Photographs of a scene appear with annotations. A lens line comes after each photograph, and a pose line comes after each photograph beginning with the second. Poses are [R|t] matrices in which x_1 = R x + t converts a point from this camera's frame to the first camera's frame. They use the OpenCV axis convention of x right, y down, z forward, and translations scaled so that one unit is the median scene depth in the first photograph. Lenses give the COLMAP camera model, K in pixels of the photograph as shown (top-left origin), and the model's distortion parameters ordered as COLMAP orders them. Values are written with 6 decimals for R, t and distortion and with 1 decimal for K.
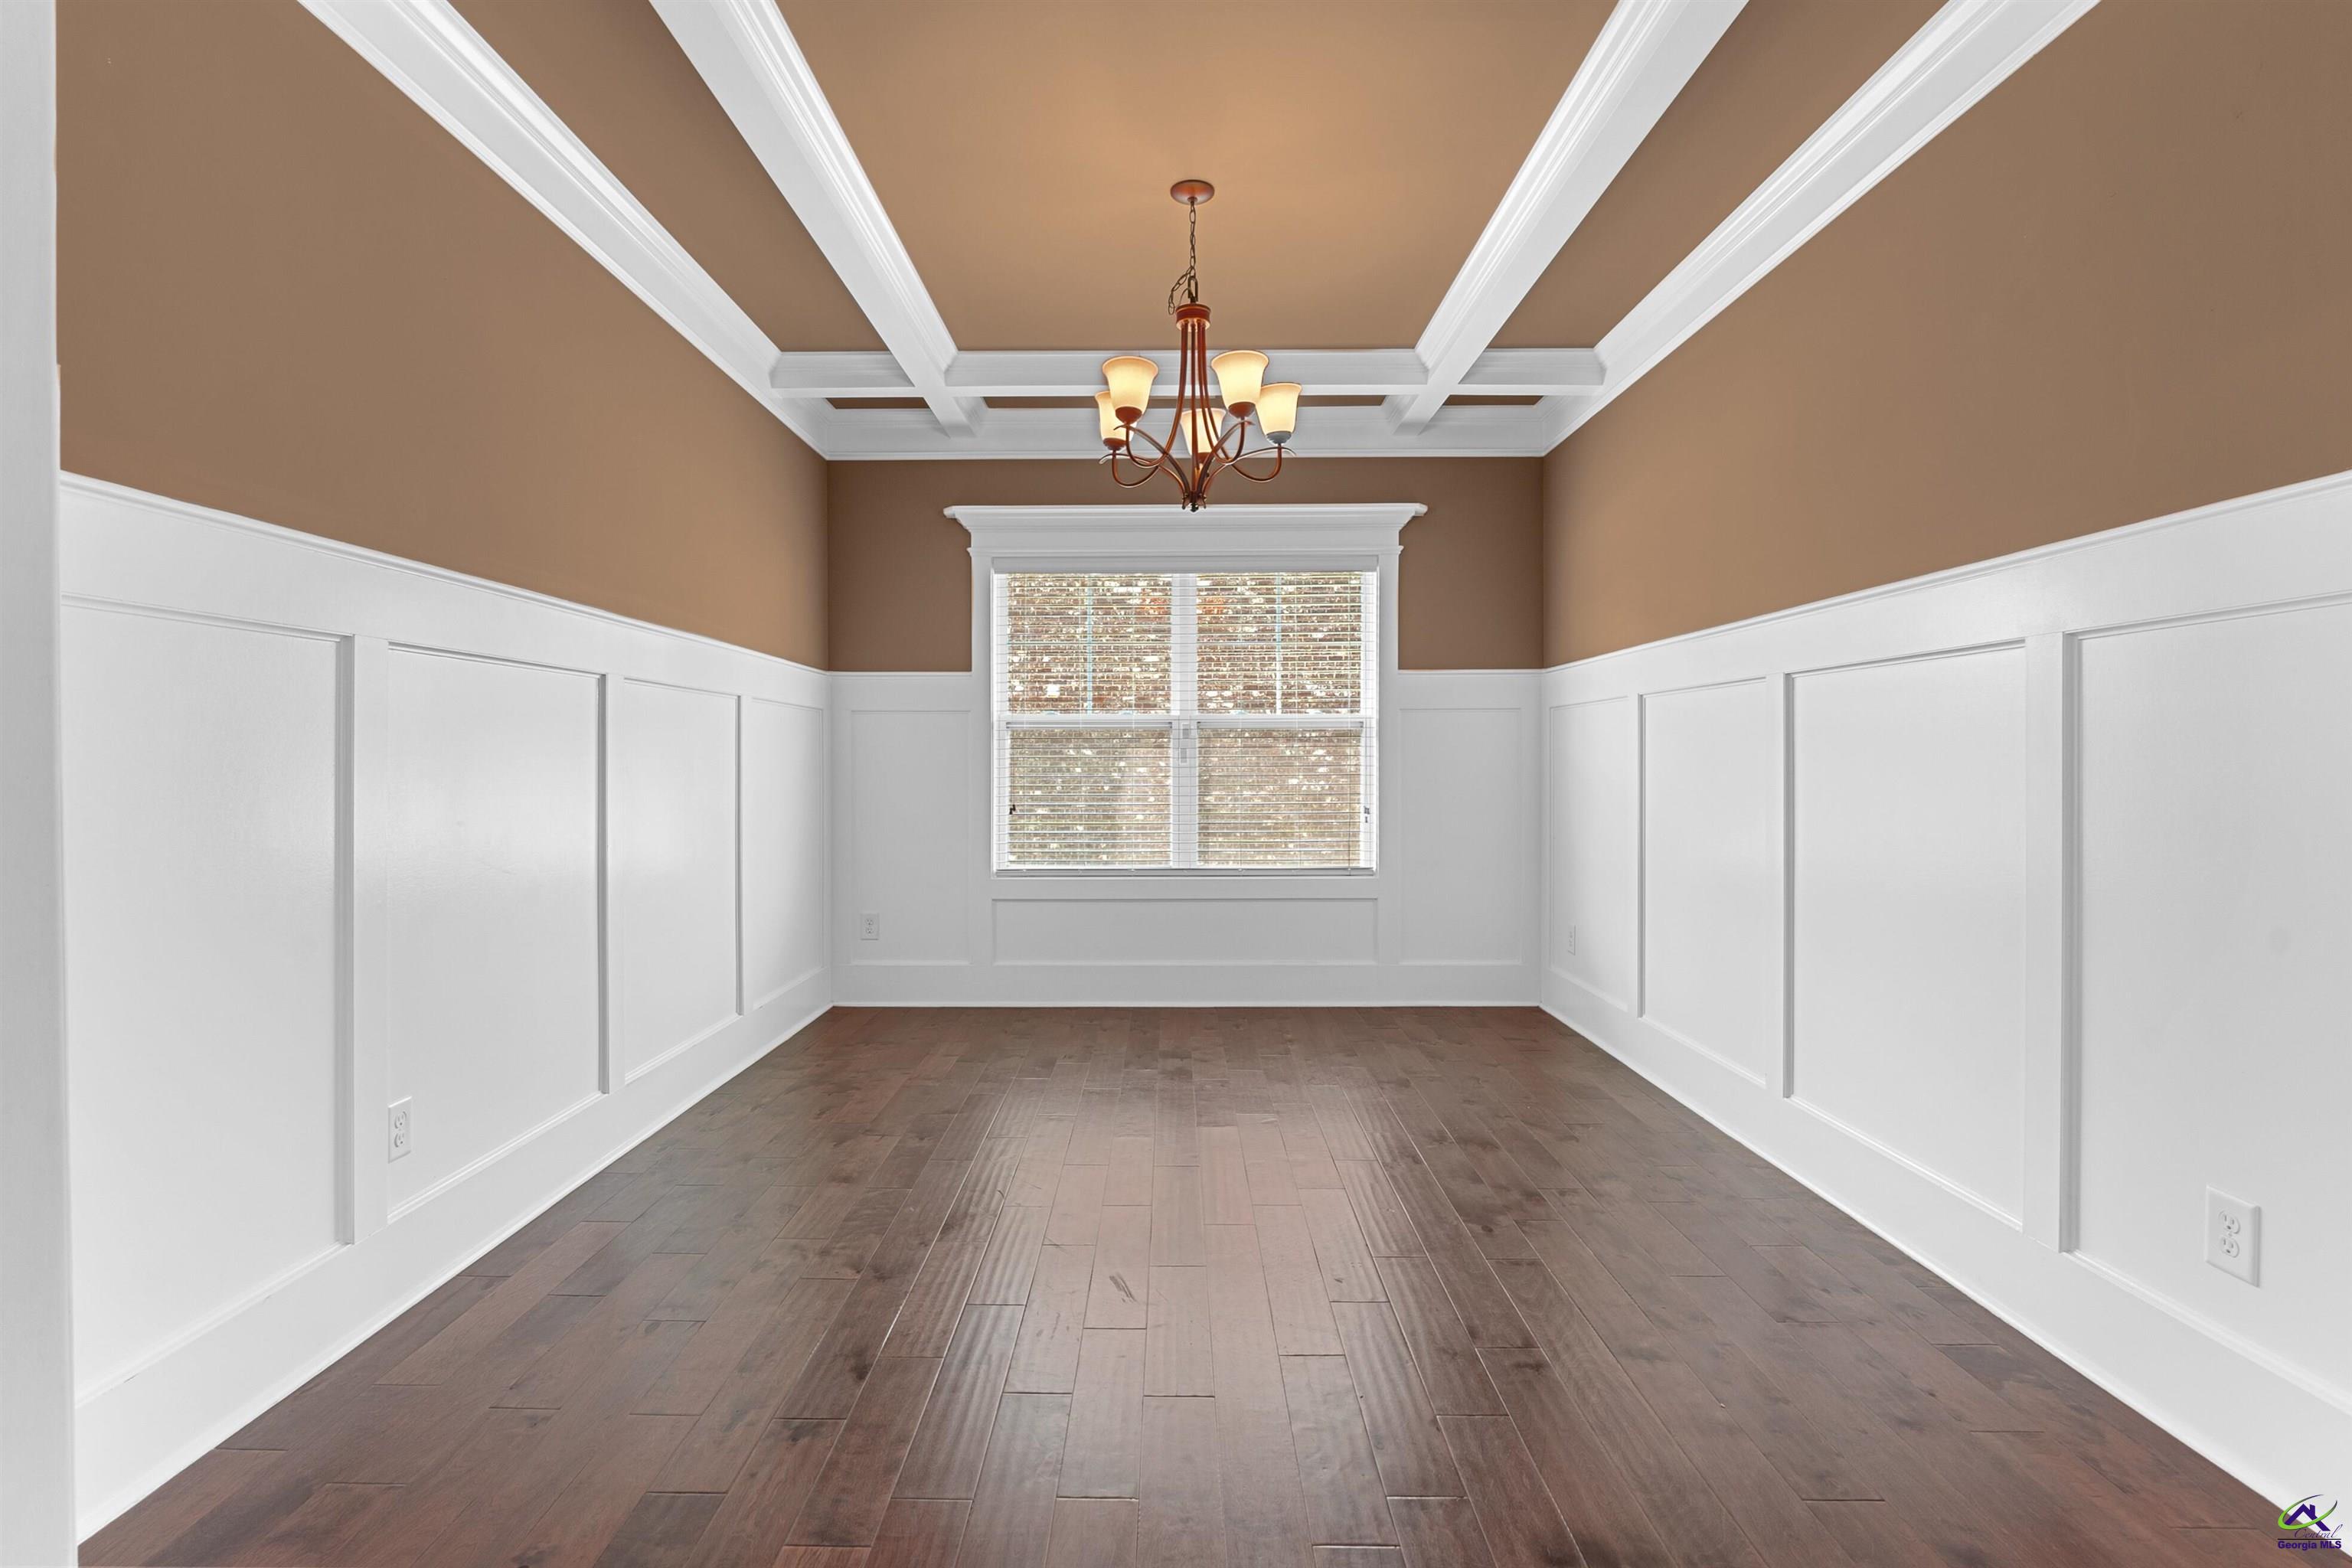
lens RADIAL K [[1091.8, 0, 1167.3], [0, 1091.8, 767.8], [0, 0, 1]] dist [0.000636, 0.000253]
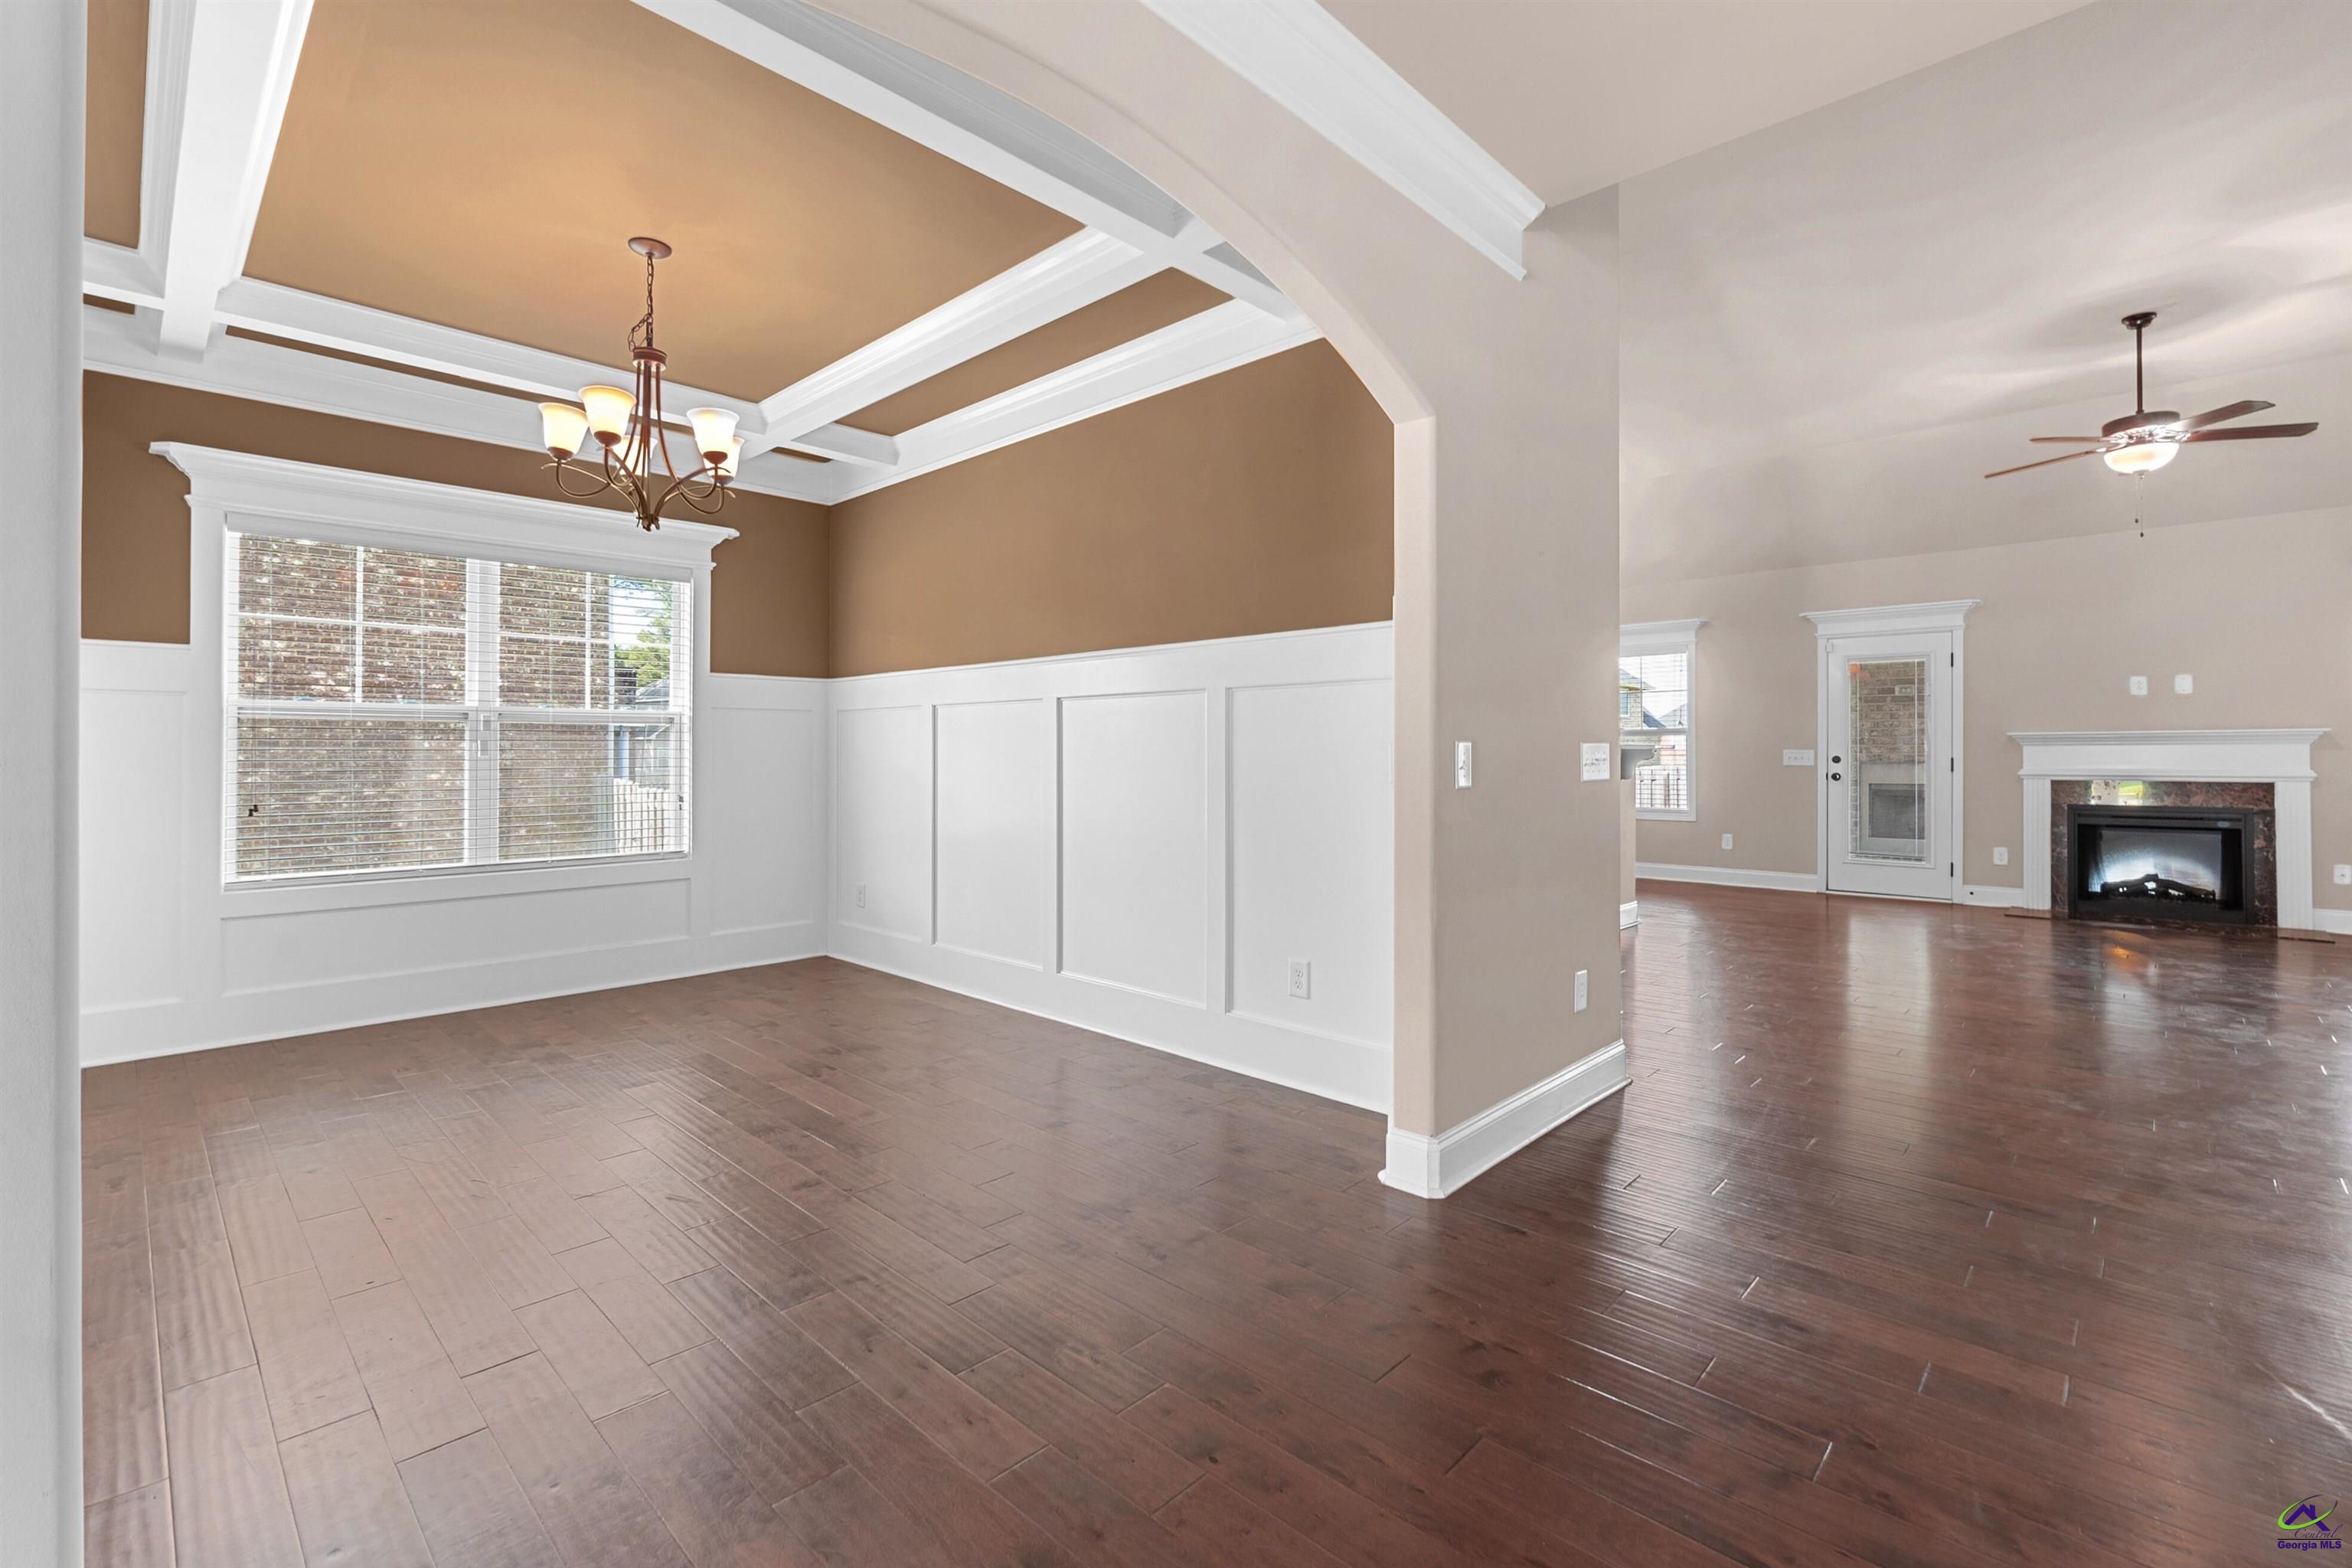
lens RADIAL K [[1017.9, 0, 1169.1], [0, 1017.9, 746.8], [0, 0, 1]] dist [-0.002958, -0.000213]
pose [[0.689541, 0.006107, 0.724221, -0.251615], [0.004023, 0.999917, -0.012261, 0.001268], [-0.724236, 0.011368, 0.689459, -0.071523]]
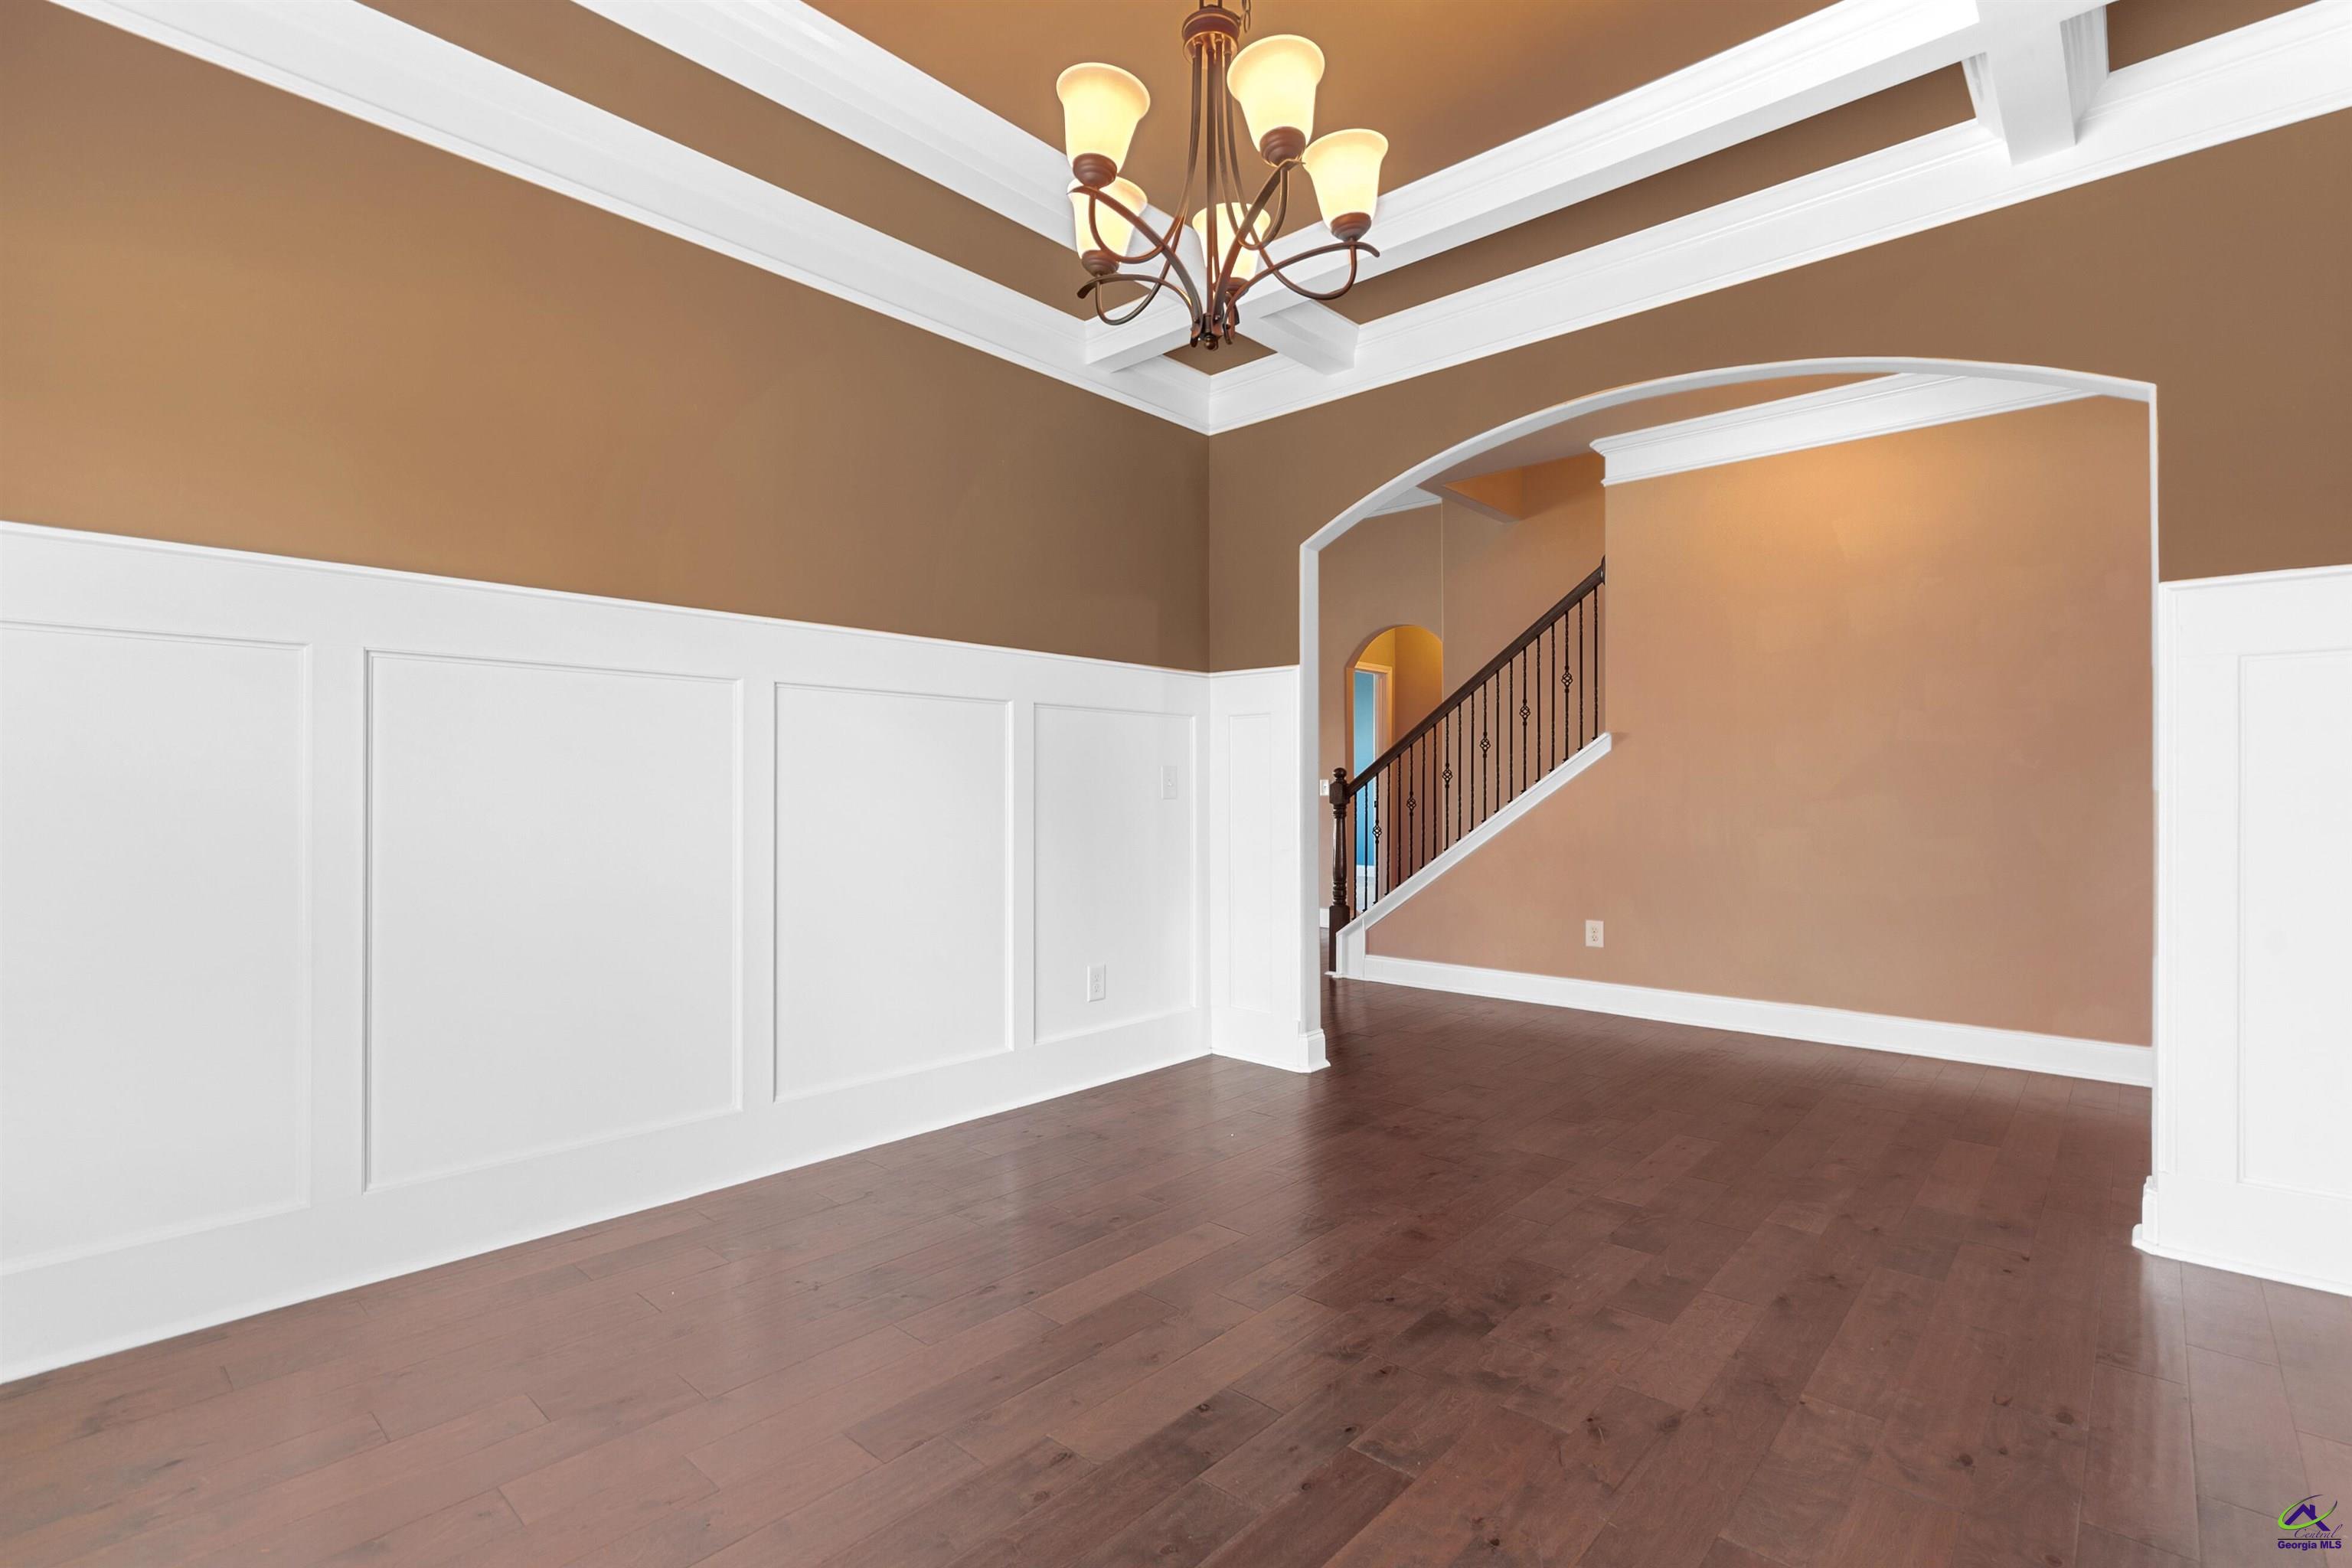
lens RADIAL K [[1091.8, 0, 1167.3], [0, 1091.8, 767.8], [0, 0, 1]] dist [0.000636, 0.000253]
pose [[-0.740671, 0.013345, 0.671735, -0.261121], [0.002980, 0.999858, -0.016578, 0.009292], [-0.671861, -0.010277, -0.740606, 1.037252]]
